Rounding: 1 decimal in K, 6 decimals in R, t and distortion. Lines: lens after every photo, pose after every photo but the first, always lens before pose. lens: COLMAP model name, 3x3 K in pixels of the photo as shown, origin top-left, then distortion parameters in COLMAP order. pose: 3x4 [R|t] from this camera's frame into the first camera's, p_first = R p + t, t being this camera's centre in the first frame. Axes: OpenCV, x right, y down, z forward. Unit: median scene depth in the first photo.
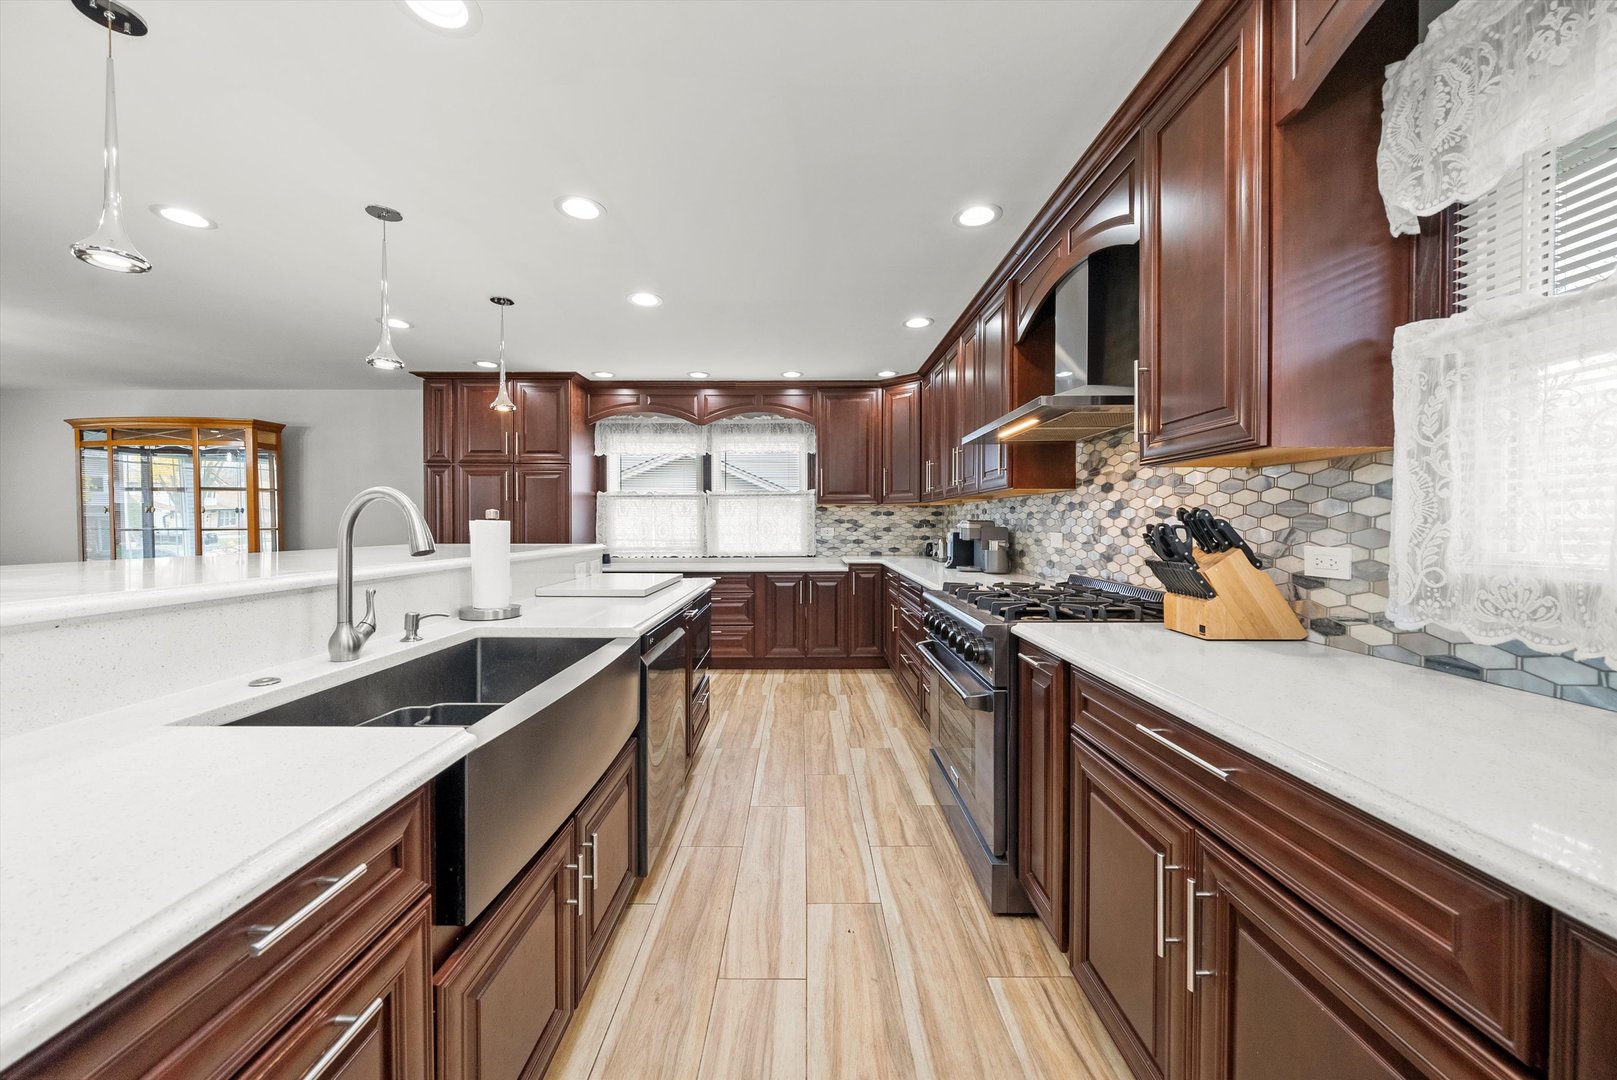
lens RADIAL K [[591.3, 0, 814.2], [0, 591.3, 537.3], [0, 0, 1]] dist [0.003868, -0.001438]
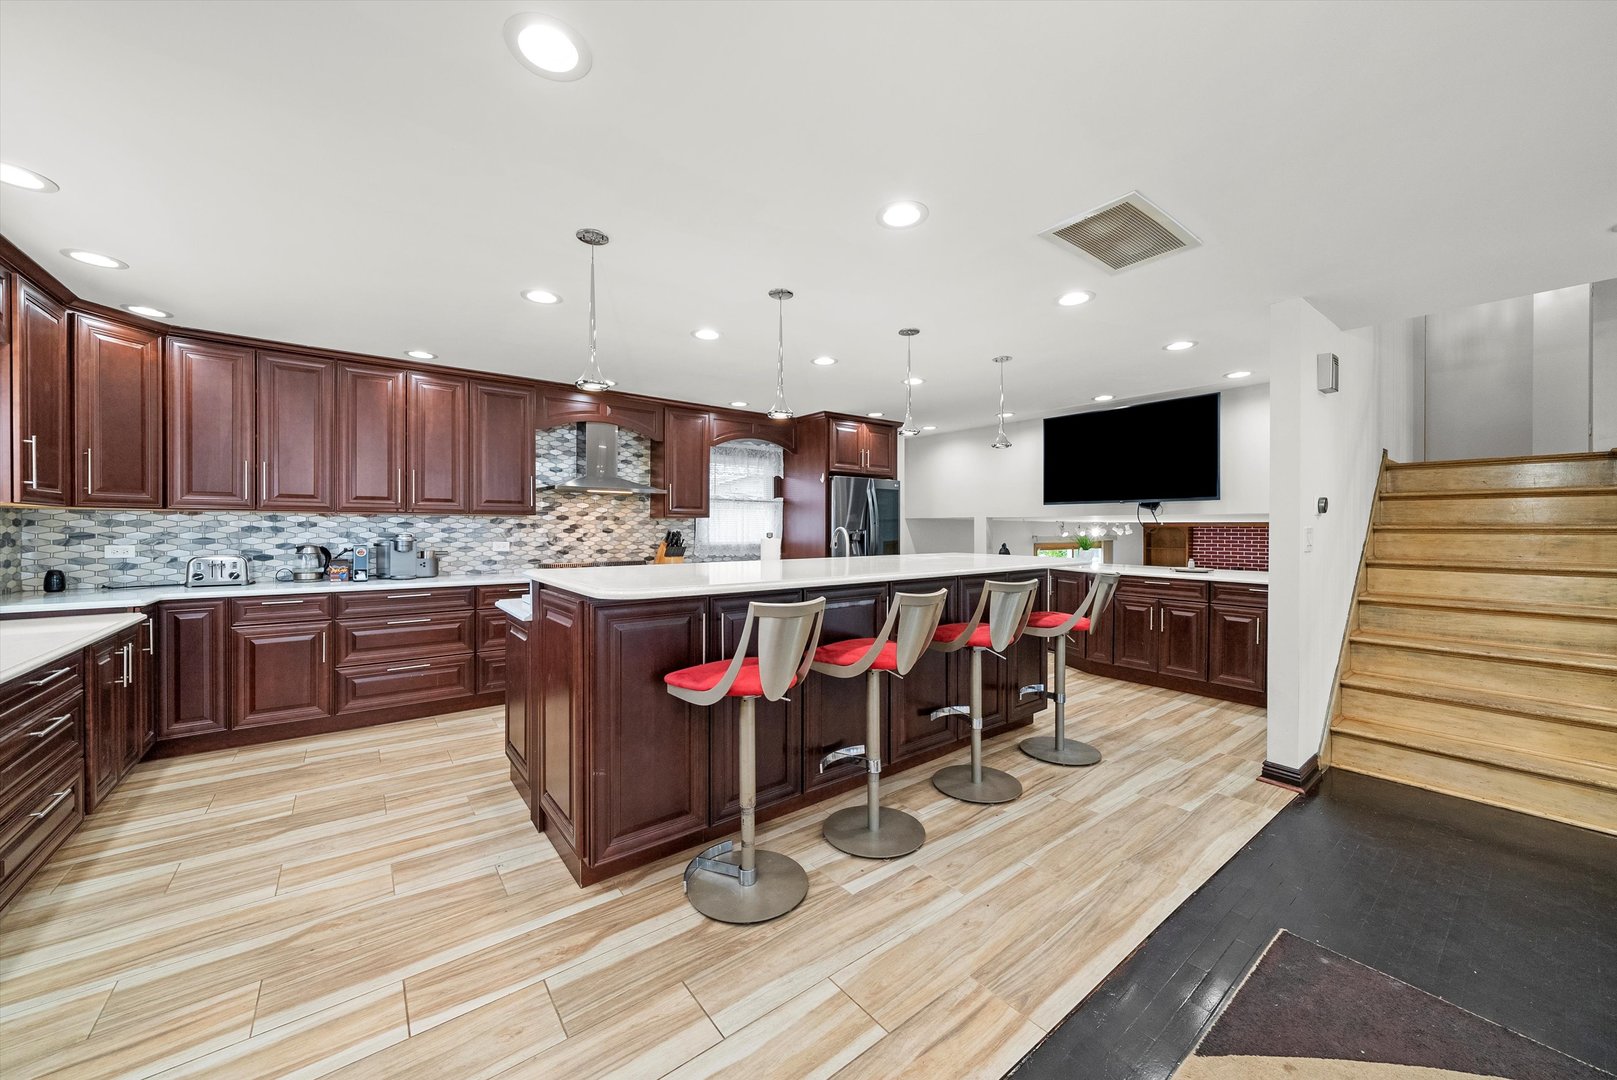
lens RADIAL K [[591.3, 0, 804.3], [0, 591.3, 530.0], [0, 0, 1]] dist [0.003868, -0.001438]
pose [[-0.596087, -0.003700, 0.802911, -1.849691], [0.014861, 0.999767, 0.015640, -0.071309], [-0.802782, 0.021255, -0.595894, 1.787233]]
